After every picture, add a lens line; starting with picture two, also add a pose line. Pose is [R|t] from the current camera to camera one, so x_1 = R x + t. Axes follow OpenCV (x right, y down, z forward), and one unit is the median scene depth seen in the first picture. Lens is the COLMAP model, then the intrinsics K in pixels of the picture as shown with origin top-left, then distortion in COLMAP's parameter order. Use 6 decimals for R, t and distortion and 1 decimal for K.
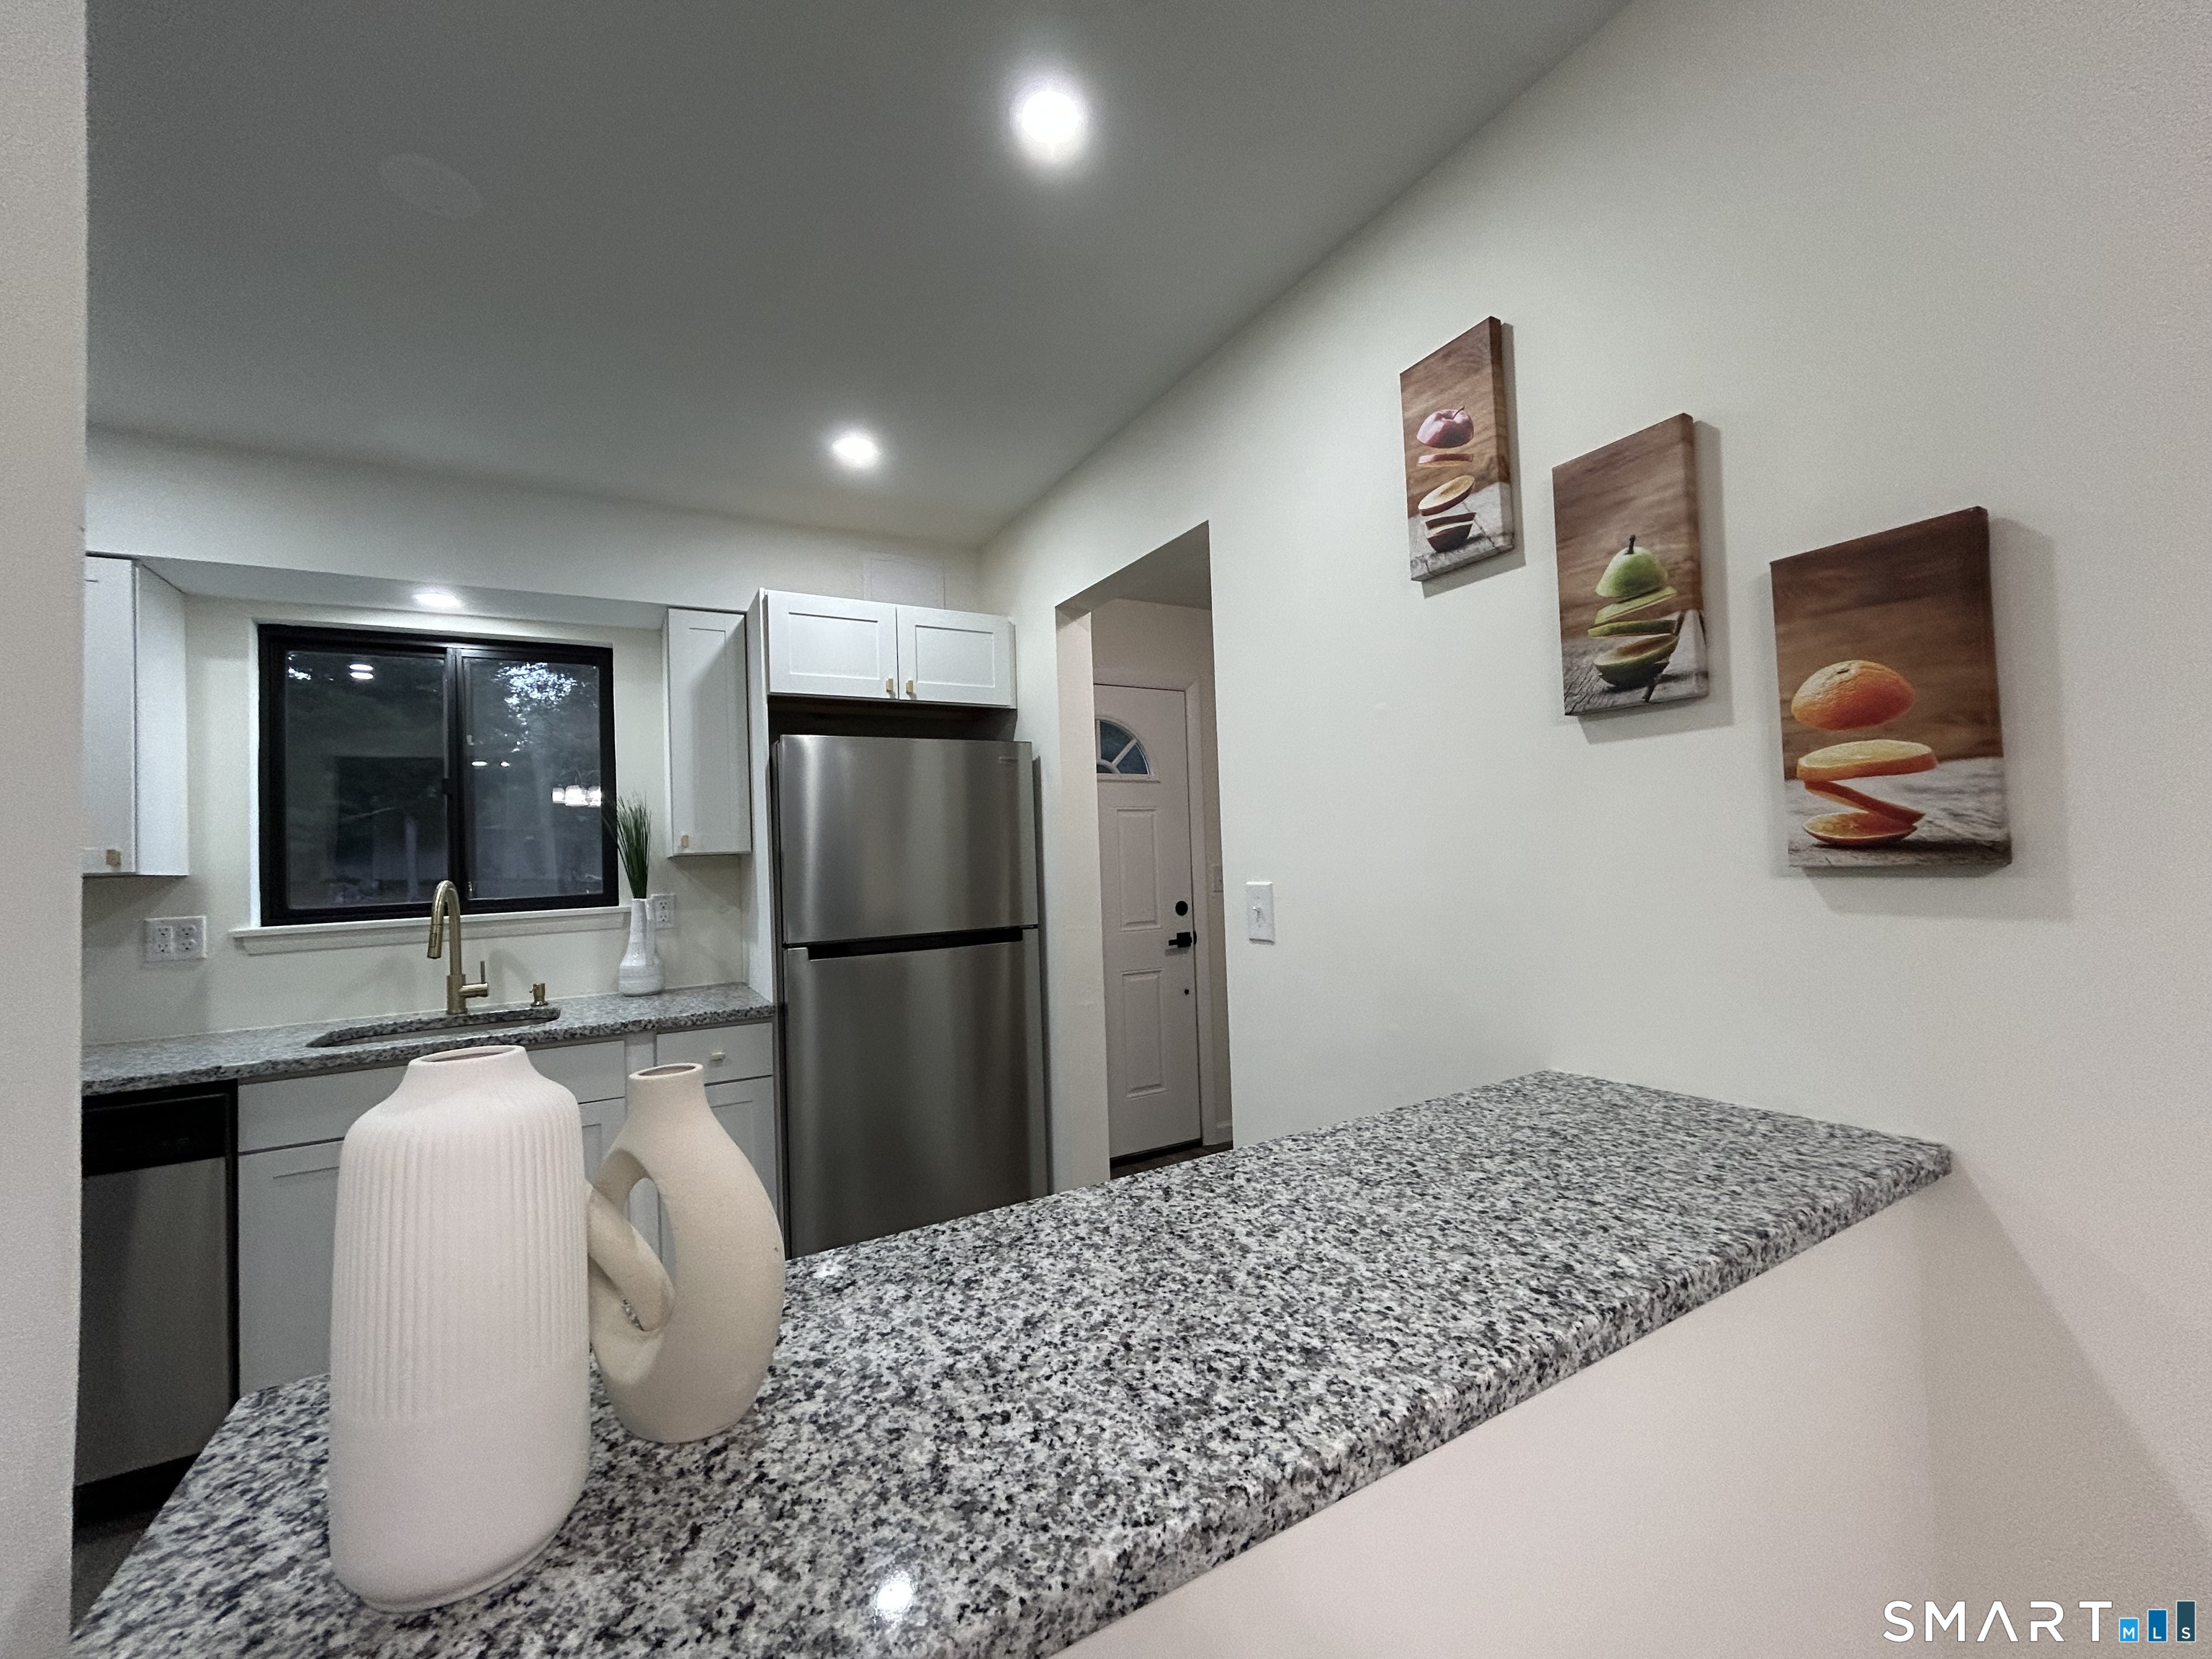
lens RADIAL K [[892.5, 0, 1103.3], [0, 892.5, 830.5], [0, 0, 1]] dist [0.000976, -0.000494]
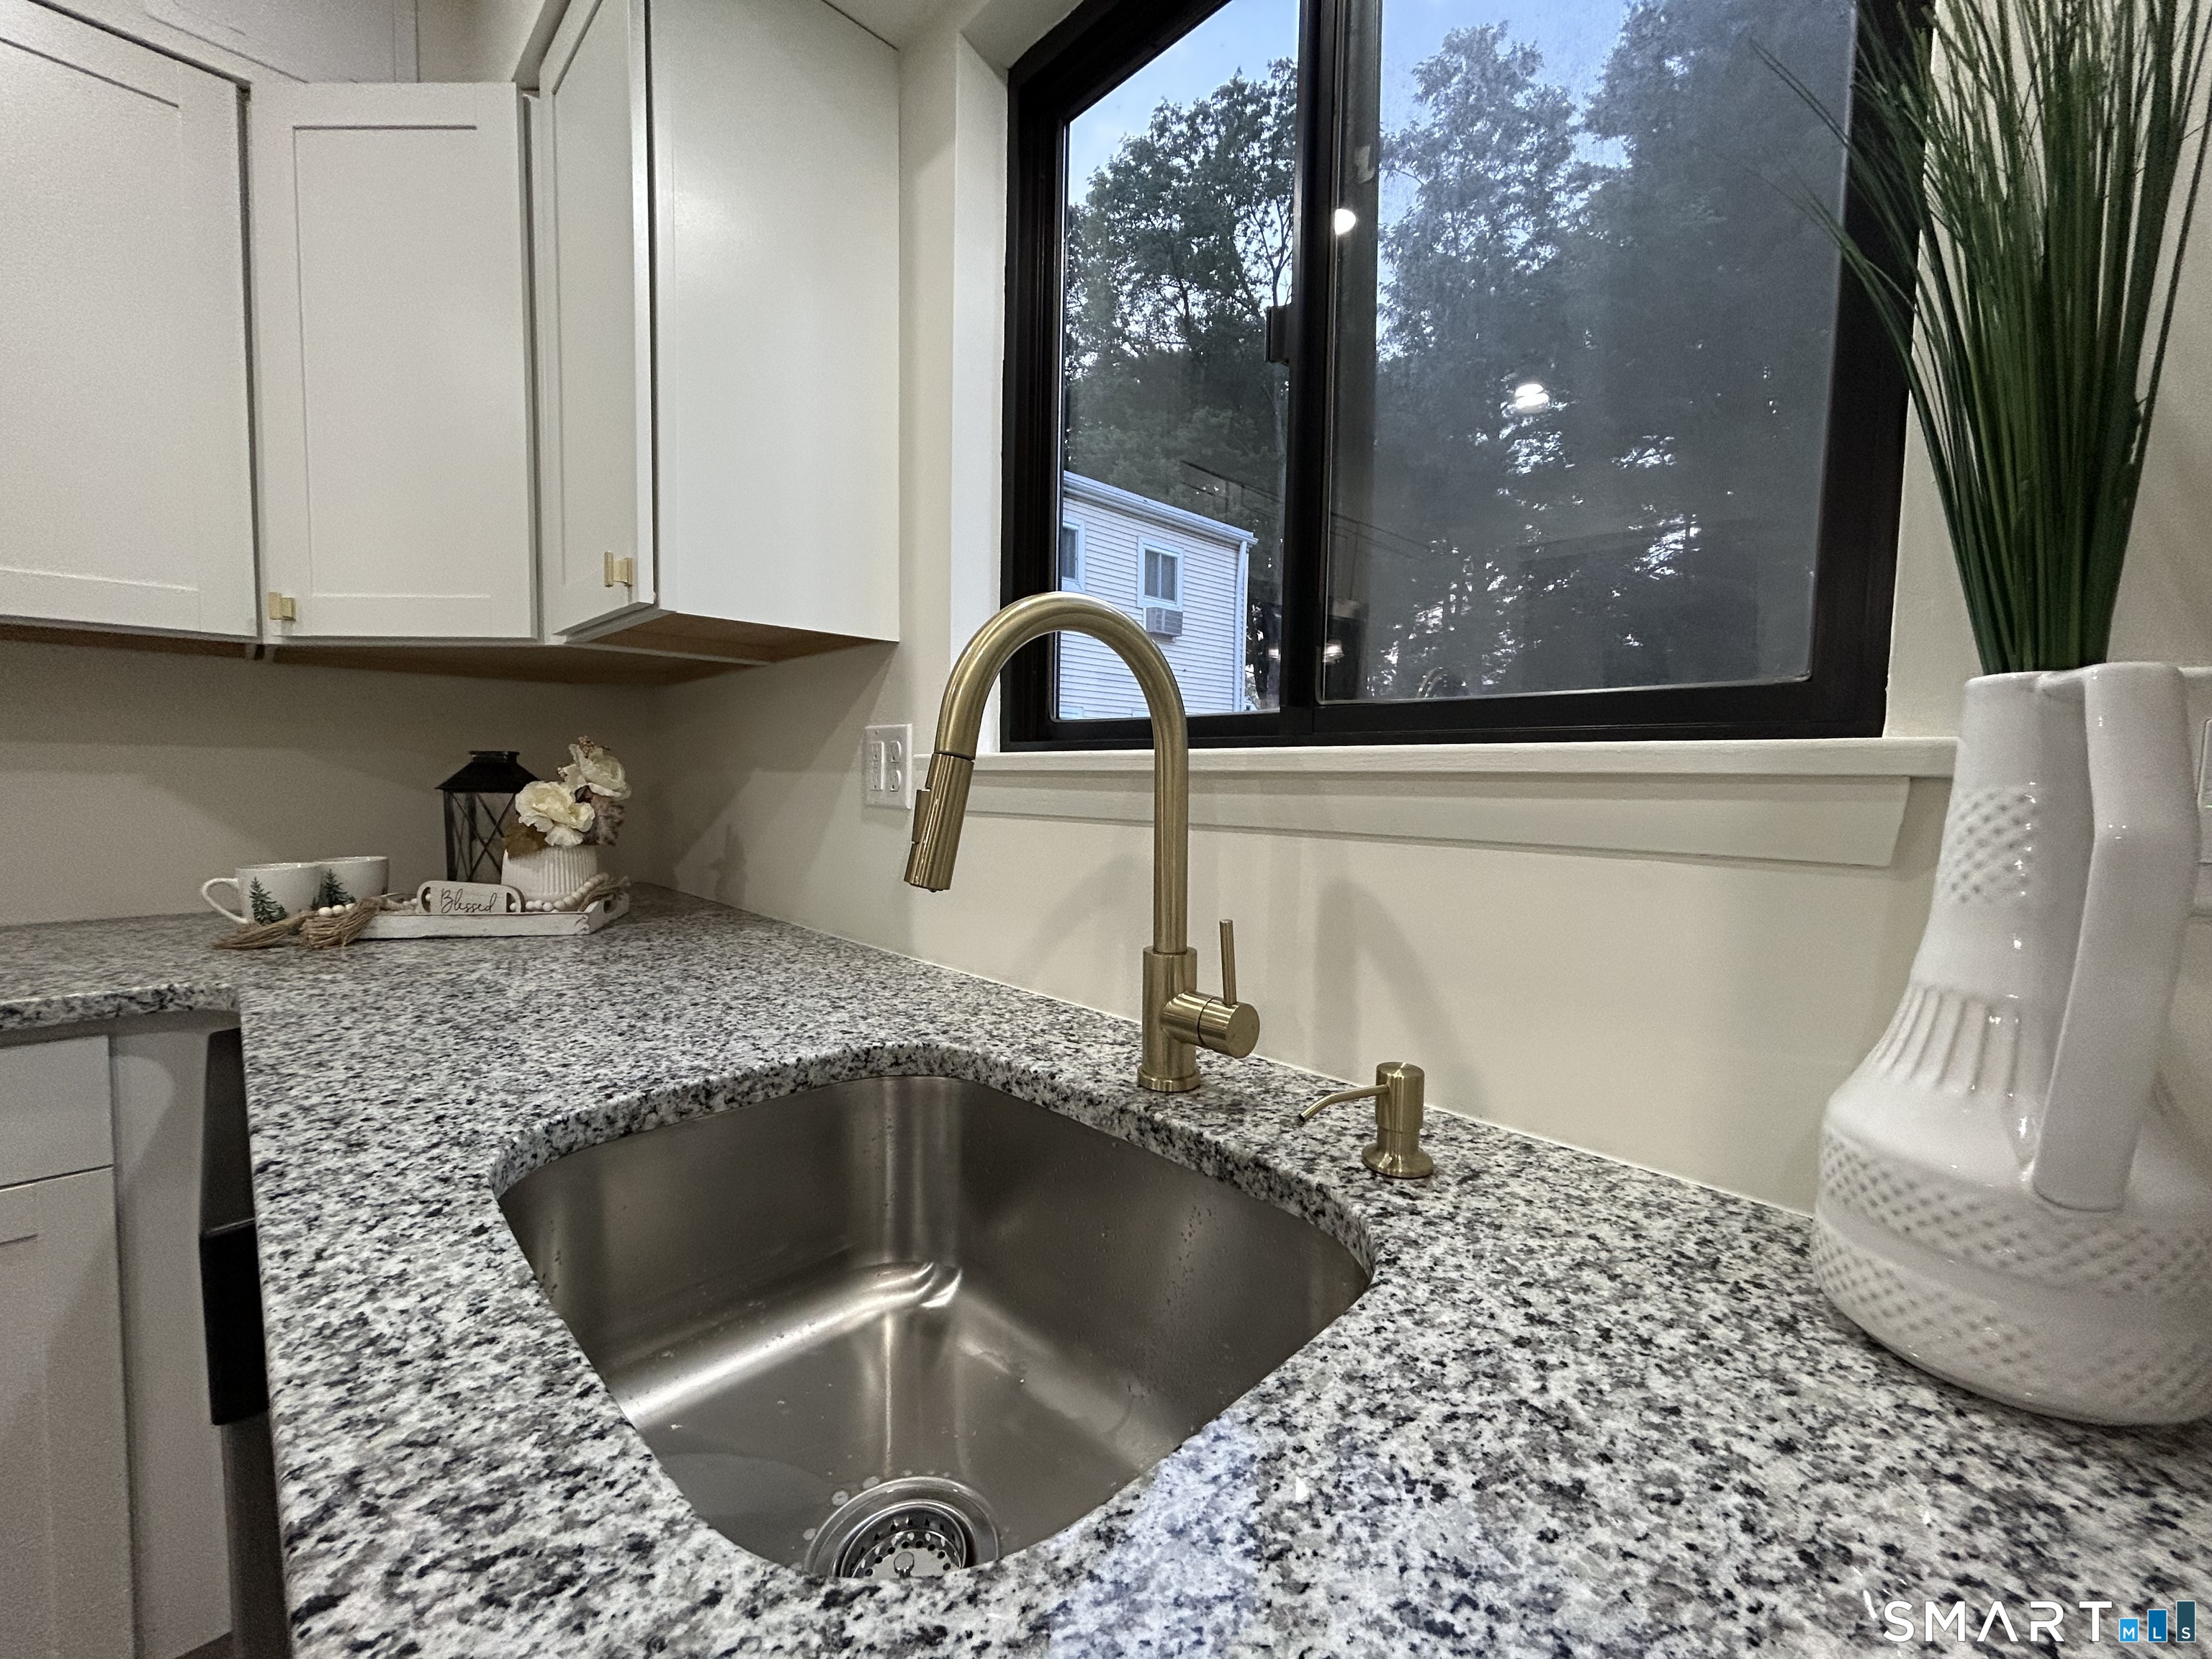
lens RADIAL K [[892.5, 0, 1101.1], [0, 892.5, 825.6], [0, 0, 1]] dist [0.000976, -0.000494]
pose [[0.255198, 0.103836, -0.961297, -1.209391], [0.004291, 0.994085, 0.108516, 0.240483], [0.966879, -0.031818, 0.253243, 2.362372]]
